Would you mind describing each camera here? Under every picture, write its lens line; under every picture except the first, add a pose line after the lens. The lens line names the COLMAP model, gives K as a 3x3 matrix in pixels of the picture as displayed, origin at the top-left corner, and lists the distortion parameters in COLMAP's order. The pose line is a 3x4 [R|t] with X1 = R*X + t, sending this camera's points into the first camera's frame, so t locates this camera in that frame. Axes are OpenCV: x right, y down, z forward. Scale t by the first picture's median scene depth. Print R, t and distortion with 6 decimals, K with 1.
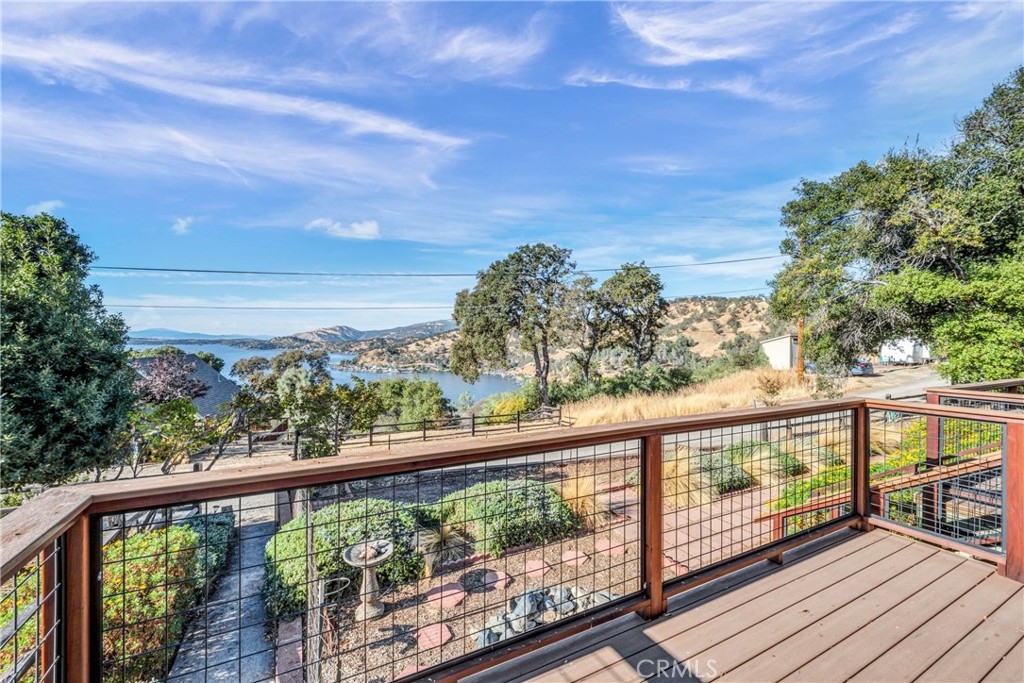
lens RADIAL K [[414.1, 0, 512.0], [0, 414.1, 341.5], [0, 0, 1]] dist [-0.000490, -0.000123]
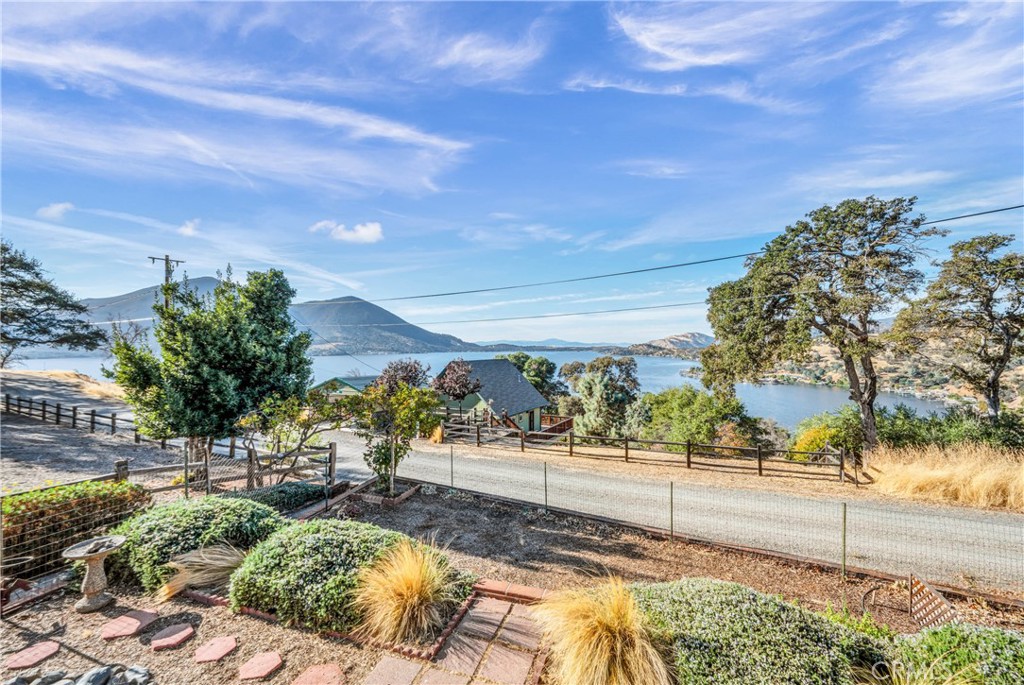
lens RADIAL K [[414.1, 0, 512.0], [0, 414.1, 342.5], [0, 0, 1]] dist [-0.000490, -0.000123]
pose [[0.695909, -0.013554, -0.718002, 0.159128], [0.003781, 0.999877, -0.015211, 0.000777], [0.718120, 0.007870, 0.695874, 0.139701]]
